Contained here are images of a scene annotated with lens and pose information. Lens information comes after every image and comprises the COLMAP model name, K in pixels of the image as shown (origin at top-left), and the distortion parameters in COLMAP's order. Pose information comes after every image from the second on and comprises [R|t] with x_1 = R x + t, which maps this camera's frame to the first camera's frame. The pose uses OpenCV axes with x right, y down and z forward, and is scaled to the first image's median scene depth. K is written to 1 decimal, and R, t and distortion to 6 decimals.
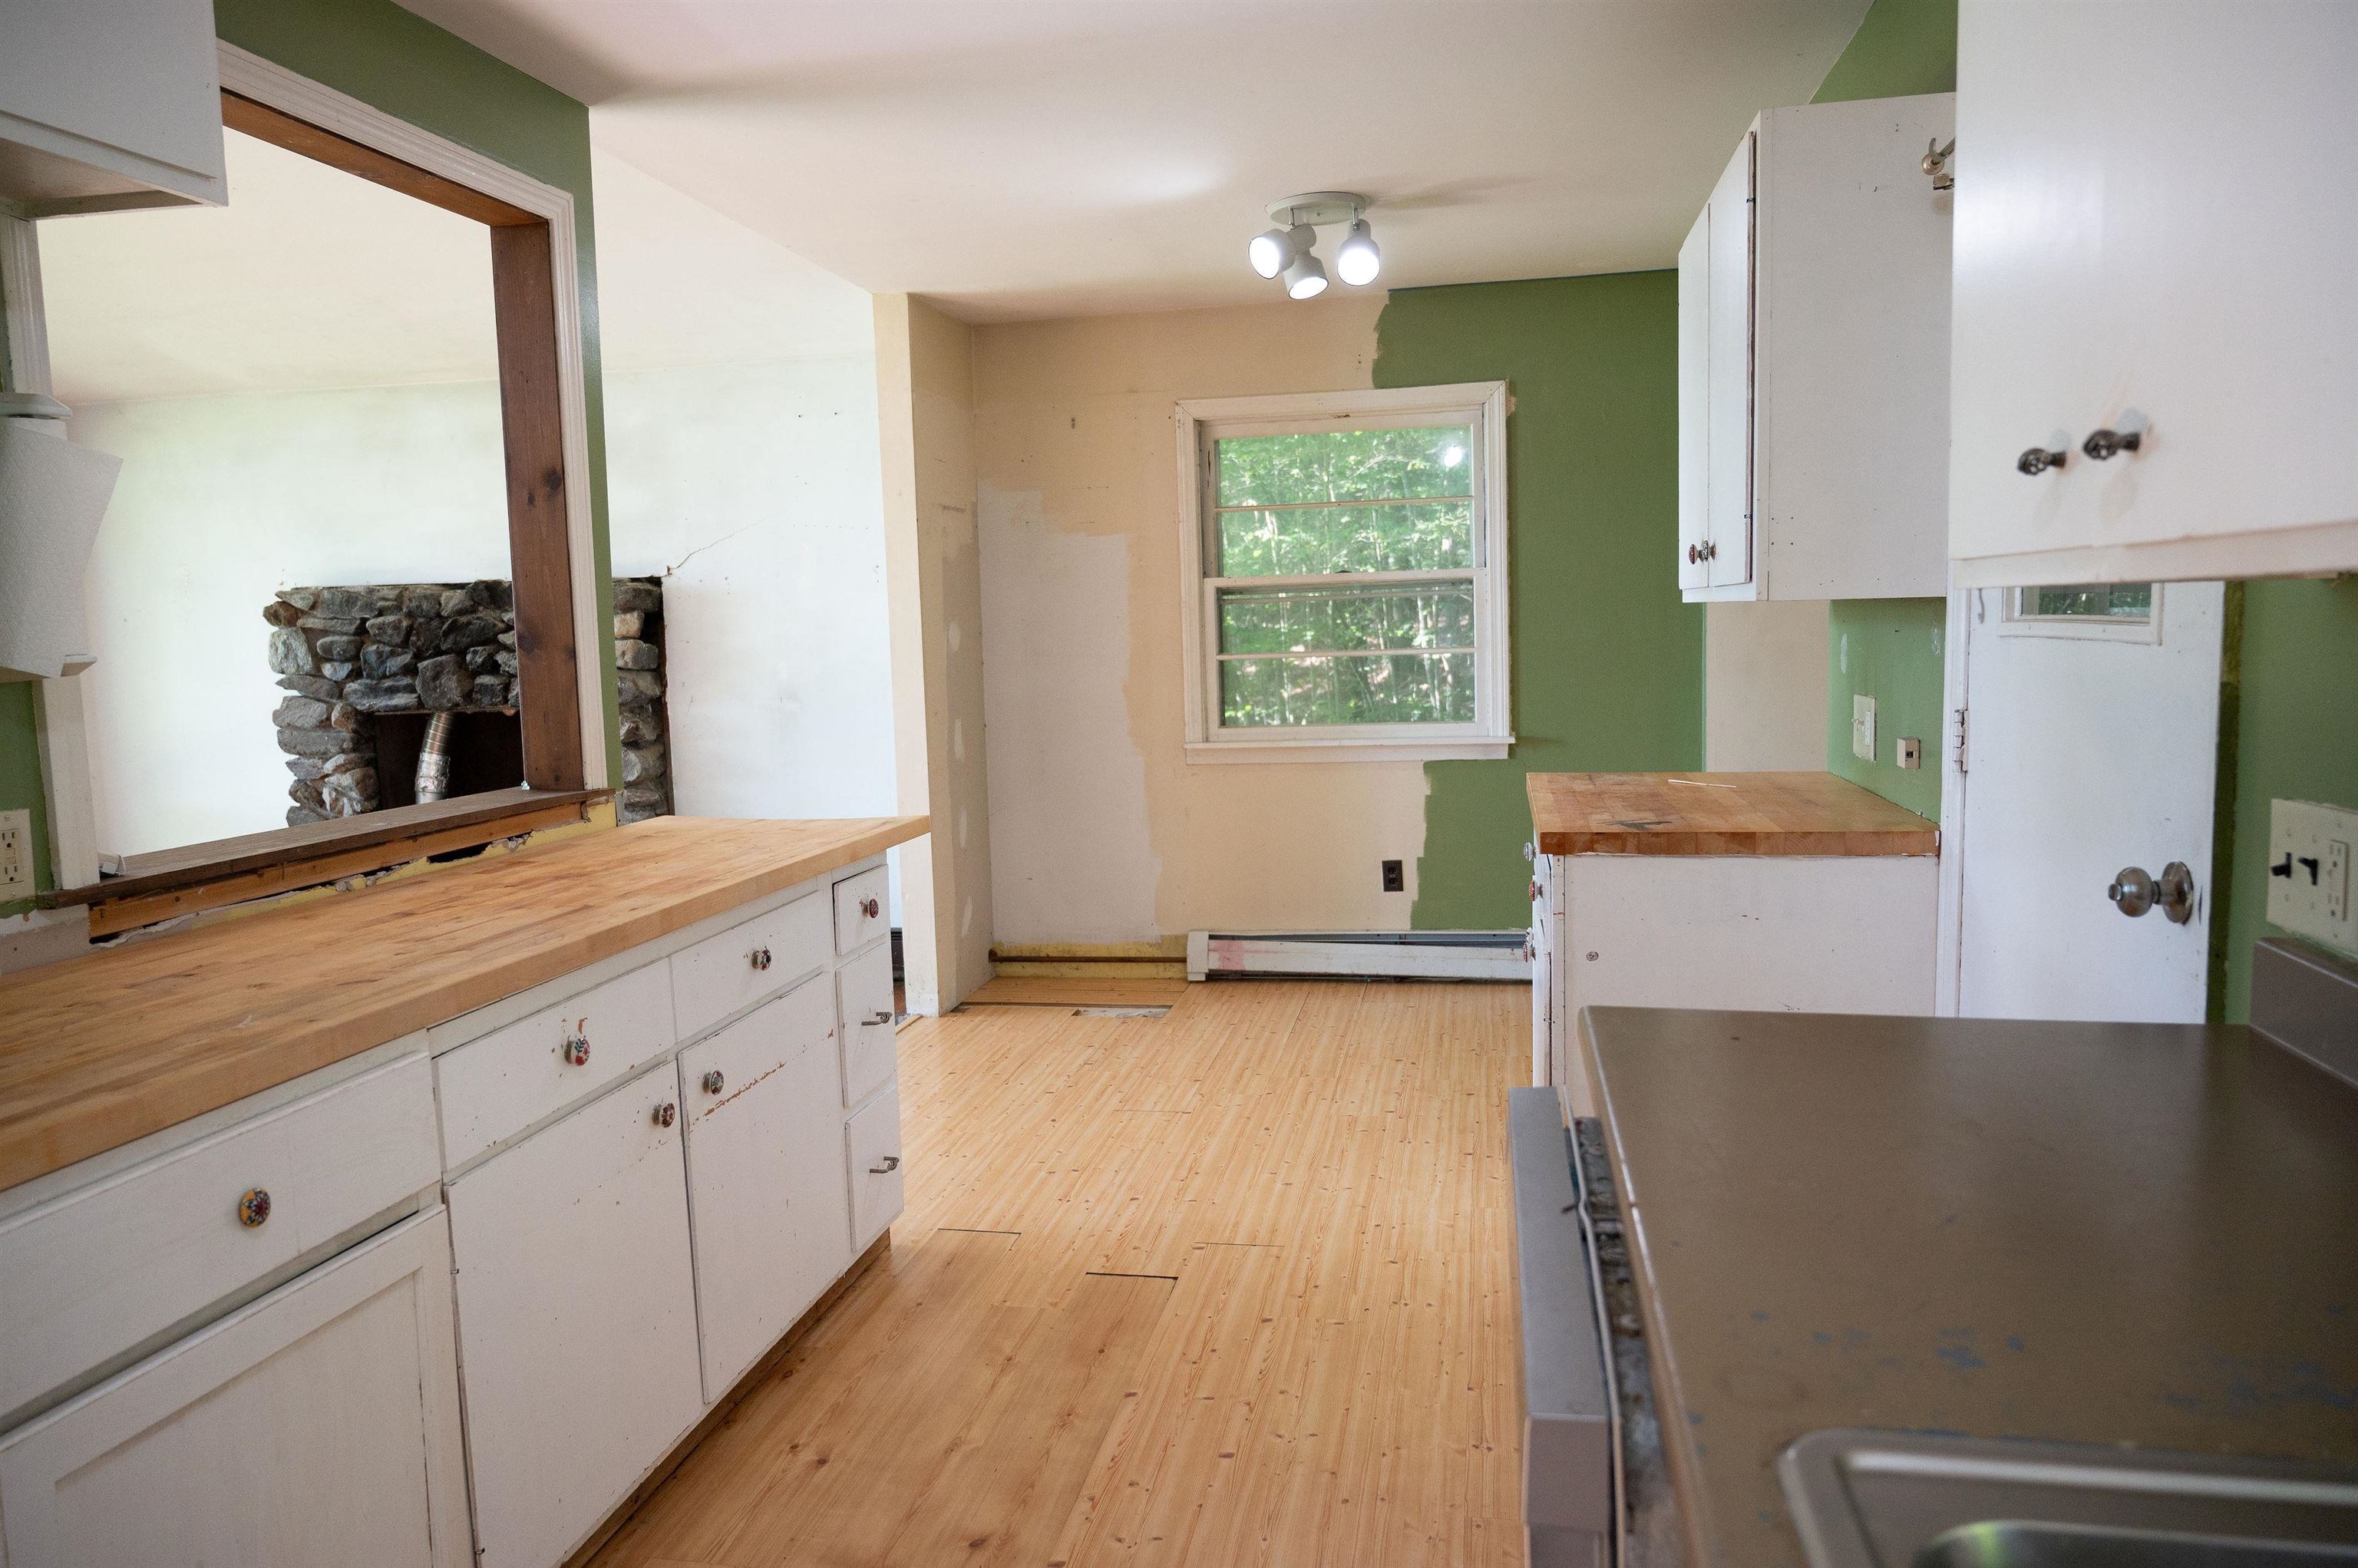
lens RADIAL K [[1562.5, 0, 1157.0], [0, 1562.5, 779.0], [0, 0, 1]] dist [-0.004990, -0.002698]
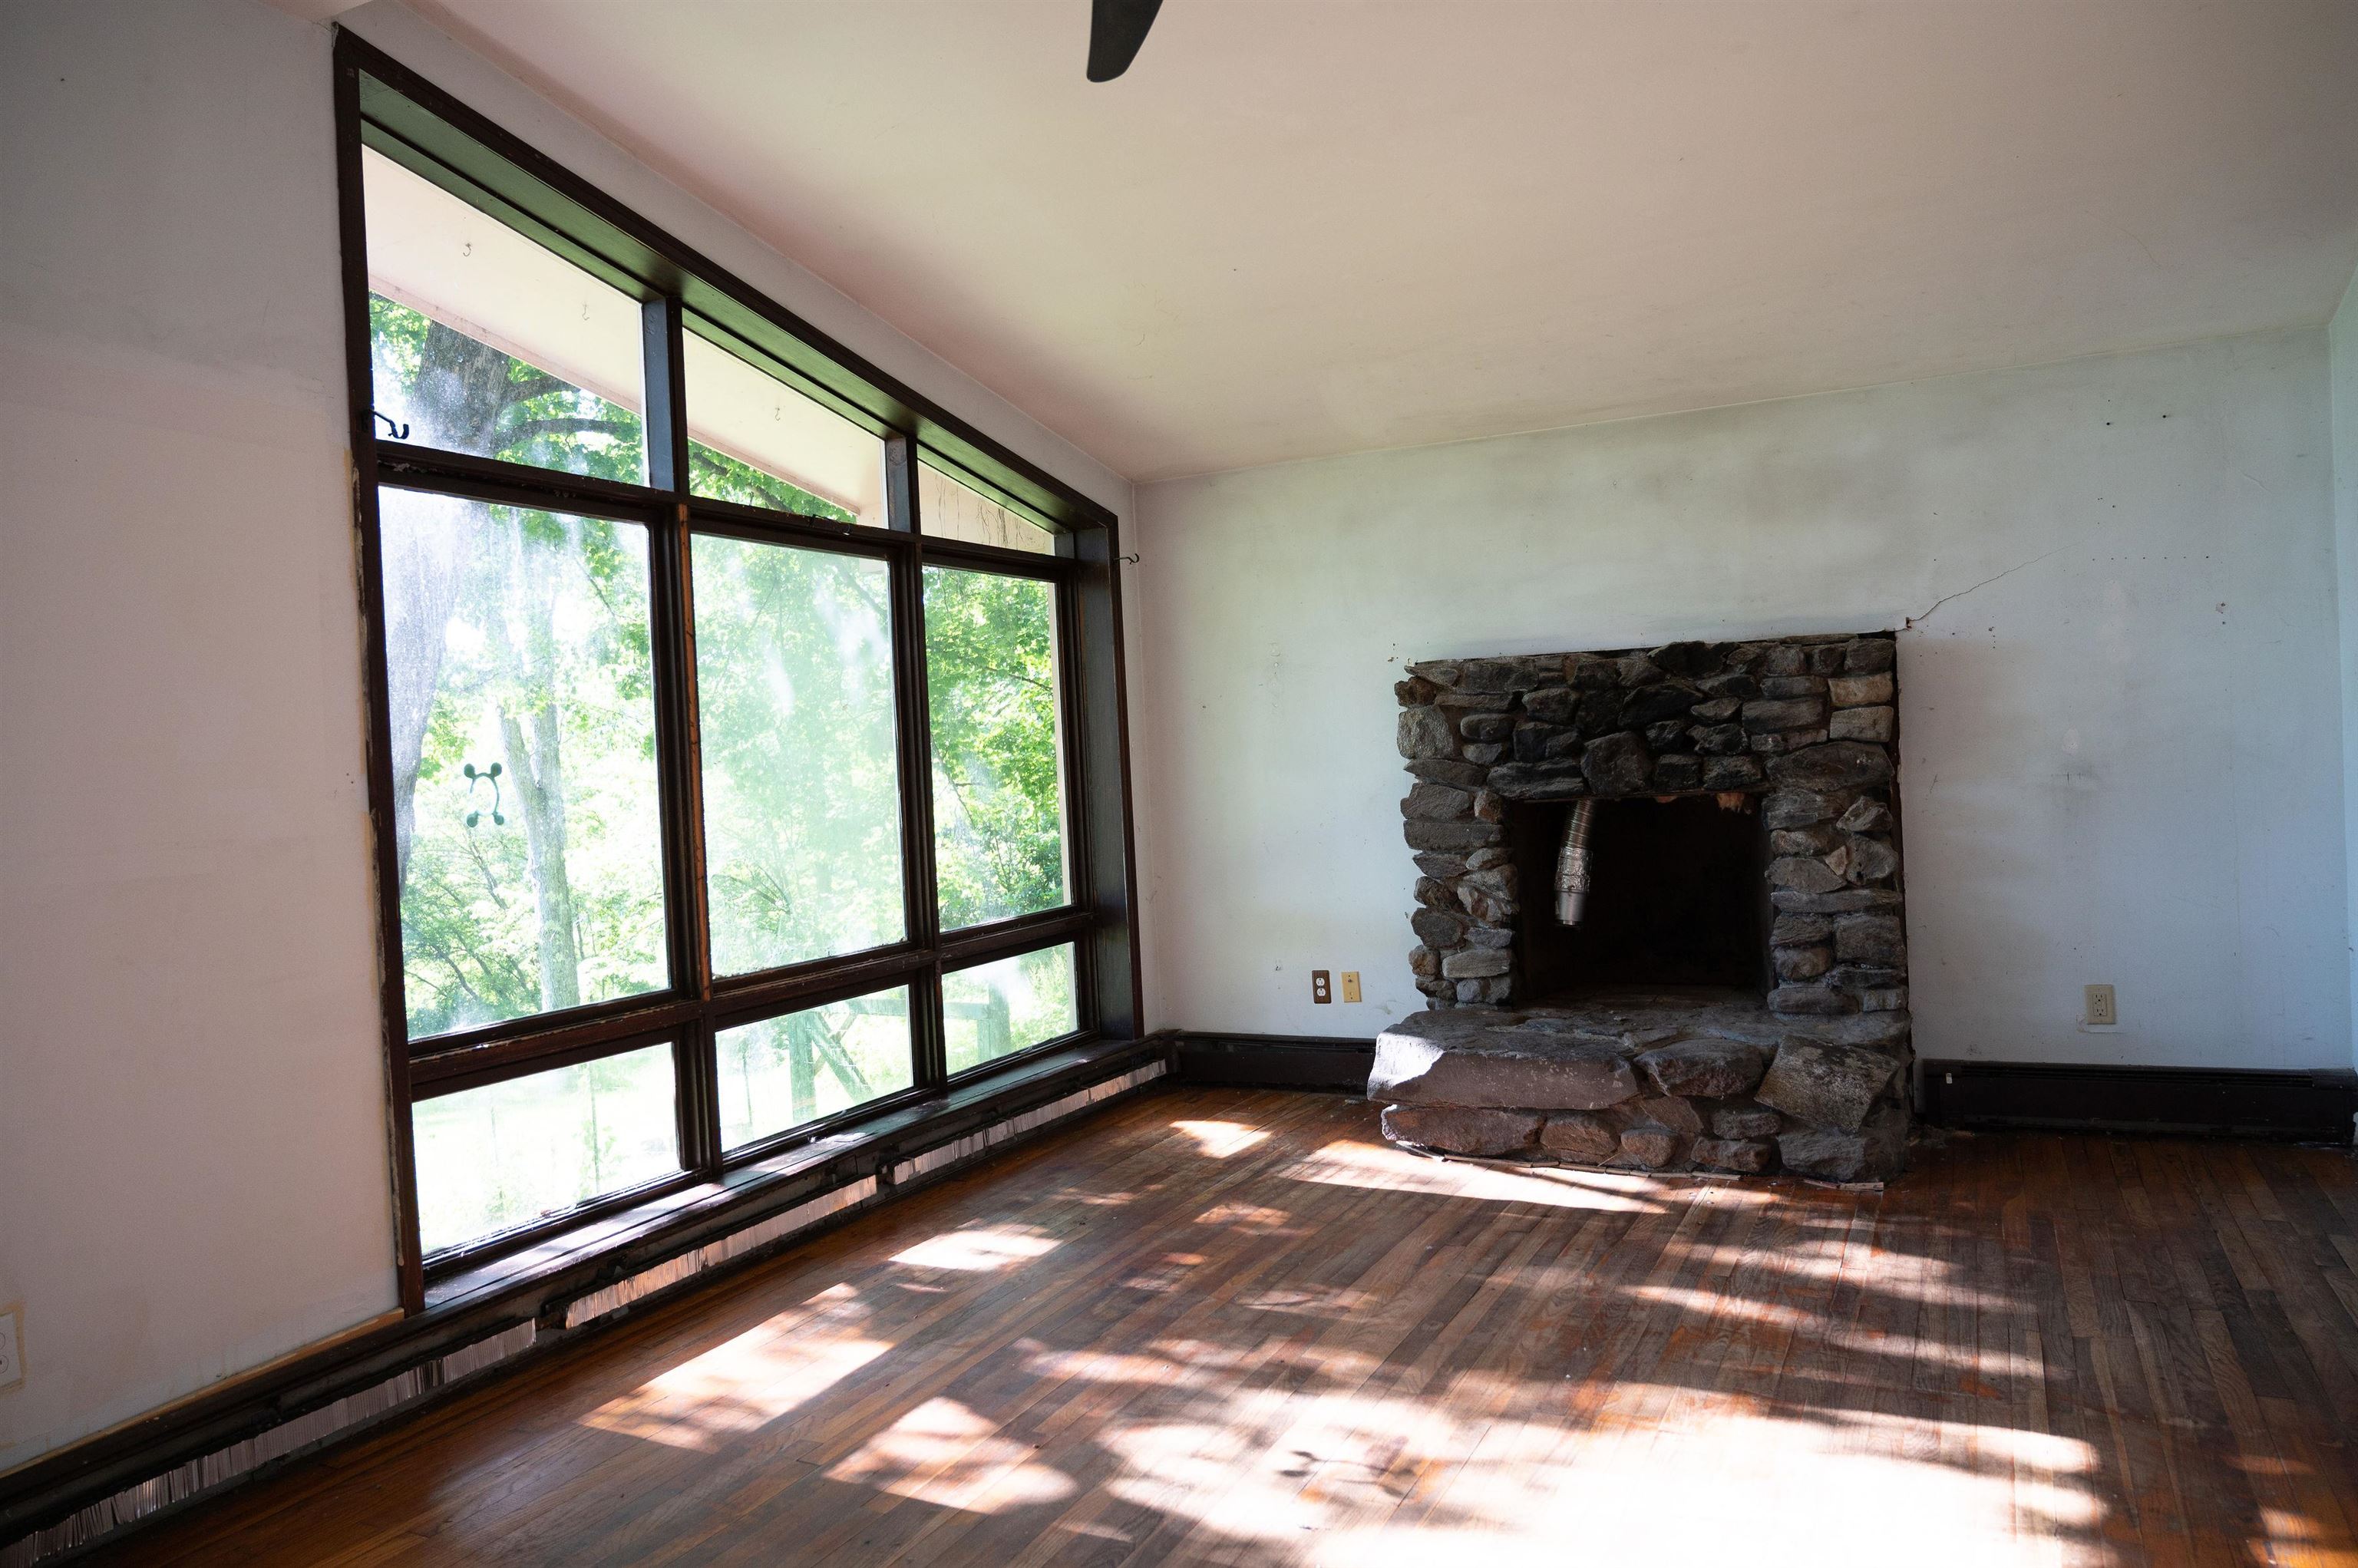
lens RADIAL K [[1599.9, 0, 1179.0], [0, 1599.9, 784.0], [0, 0, 1]] dist [-0.005554, 0.001637]
pose [[0.963572, -0.015033, -0.267026, -0.454768], [-0.004655, 0.997325, -0.072945, 0.014674], [0.267408, 0.071531, 0.960925, 0.090149]]
